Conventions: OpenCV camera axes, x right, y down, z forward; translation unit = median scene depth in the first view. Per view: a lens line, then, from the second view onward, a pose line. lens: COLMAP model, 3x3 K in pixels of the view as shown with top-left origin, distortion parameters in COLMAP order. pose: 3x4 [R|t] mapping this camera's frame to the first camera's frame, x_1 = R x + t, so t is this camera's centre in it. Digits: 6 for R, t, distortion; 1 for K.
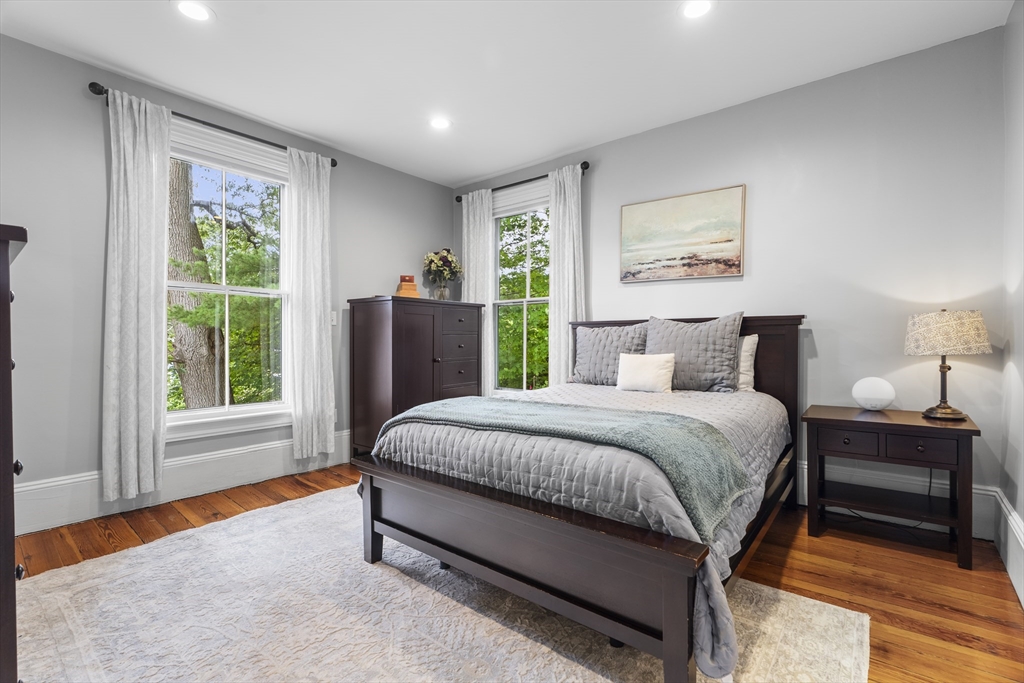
lens RADIAL K [[462.3, 0, 512.0], [0, 462.3, 341.5], [0, 0, 1]] dist [-0.002642, 0.000682]
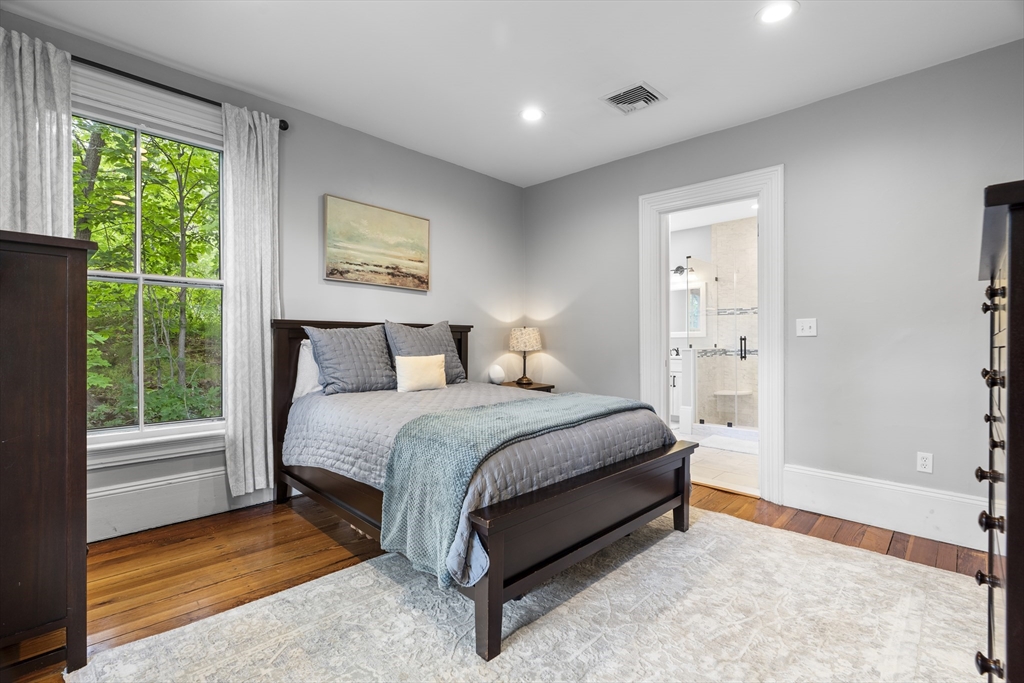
lens RADIAL K [[462.3, 0, 512.0], [0, 462.3, 341.5], [0, 0, 1]] dist [-0.002642, 0.000682]
pose [[0.096245, -0.001787, 0.995356, -0.693043], [0.003845, 0.999992, 0.001424, -0.006597], [-0.995350, 0.003690, 0.096251, 0.615113]]
